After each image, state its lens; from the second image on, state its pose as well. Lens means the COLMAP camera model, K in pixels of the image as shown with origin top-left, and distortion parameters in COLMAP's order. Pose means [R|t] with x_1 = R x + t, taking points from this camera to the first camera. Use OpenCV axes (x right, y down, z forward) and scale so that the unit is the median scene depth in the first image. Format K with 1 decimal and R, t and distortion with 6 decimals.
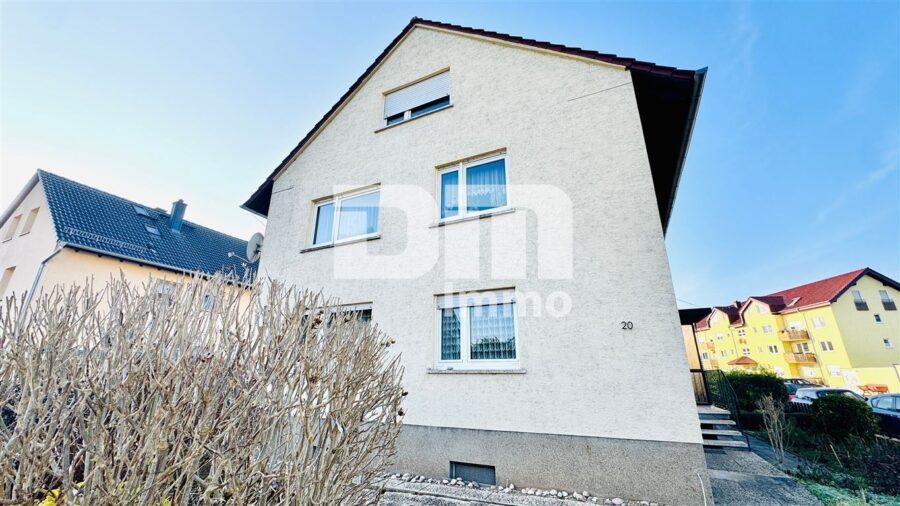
lens RADIAL K [[359.0, 0, 450.2], [0, 359.0, 254.1], [0, 0, 1]] dist [-0.001388, -0.000104]
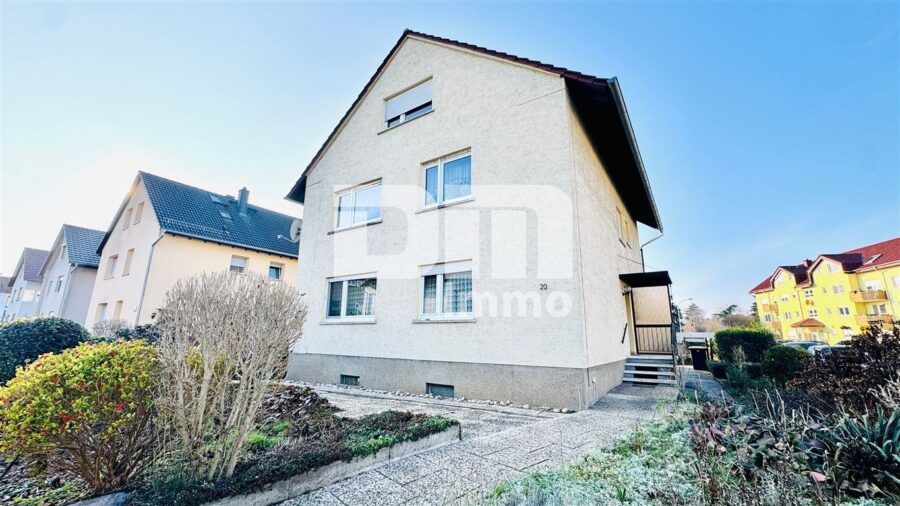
lens RADIAL K [[359.0, 0, 450.9], [0, 359.0, 253.8], [0, 0, 1]] dist [-0.001388, -0.000104]
pose [[0.989153, -0.024846, -0.144771, 0.203936], [0.038747, 0.994817, 0.094012, -0.037246], [0.141685, -0.098602, 0.984989, -0.213316]]
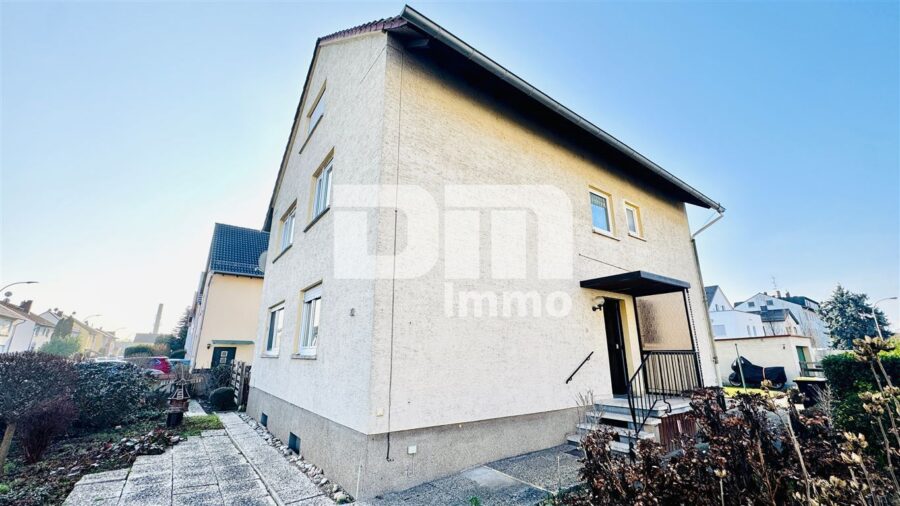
lens RADIAL K [[359.0, 0, 452.9], [0, 359.0, 253.7], [0, 0, 1]] dist [-0.001388, -0.000104]
pose [[0.880086, -0.130740, -0.456461, 0.707900], [0.155258, 0.987737, 0.016439, 0.039739], [0.448714, -0.085336, 0.889592, 0.154931]]
